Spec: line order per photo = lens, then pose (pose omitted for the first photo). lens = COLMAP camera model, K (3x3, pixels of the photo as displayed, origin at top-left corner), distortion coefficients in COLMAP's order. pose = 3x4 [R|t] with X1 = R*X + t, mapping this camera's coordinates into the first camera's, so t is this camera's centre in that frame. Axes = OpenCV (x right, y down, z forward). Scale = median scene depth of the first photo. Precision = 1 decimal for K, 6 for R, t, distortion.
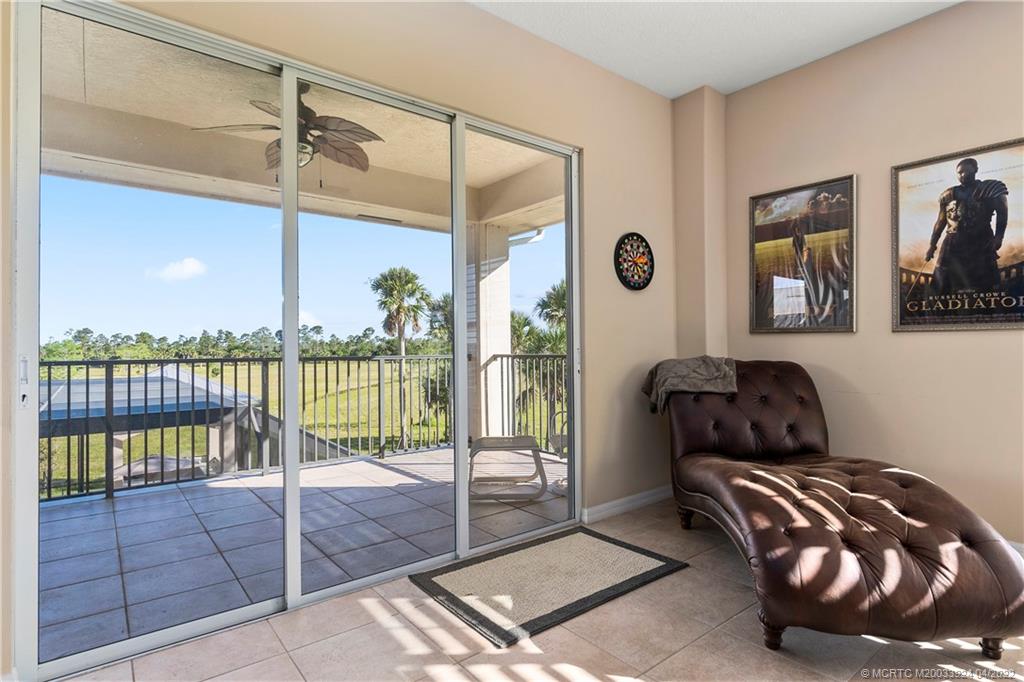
lens RADIAL K [[537.2, 0, 512.0], [0, 537.2, 341.0], [0, 0, 1]] dist [0.001362, 0.000130]
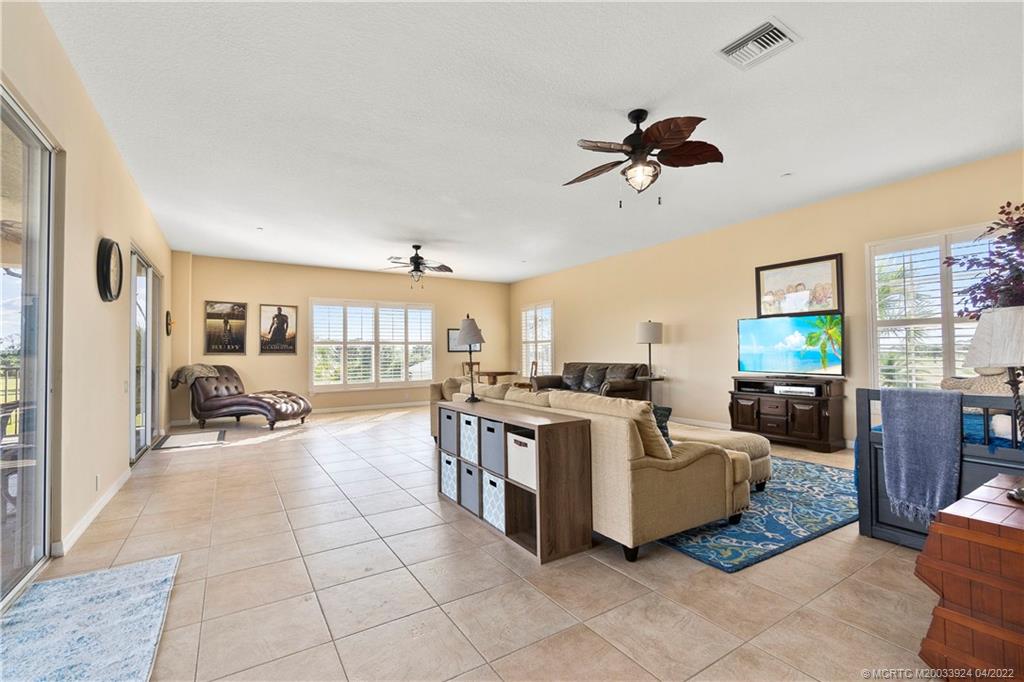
lens RADIAL K [[445.3, 0, 512.0], [0, 445.3, 341.0], [0, 0, 1]] dist [-0.000196, -0.000034]
pose [[0.095238, 0.037654, 0.994742, -1.719230], [-0.004604, 0.999290, -0.037386, -0.008723], [-0.995444, -0.001019, 0.095344, -0.728561]]
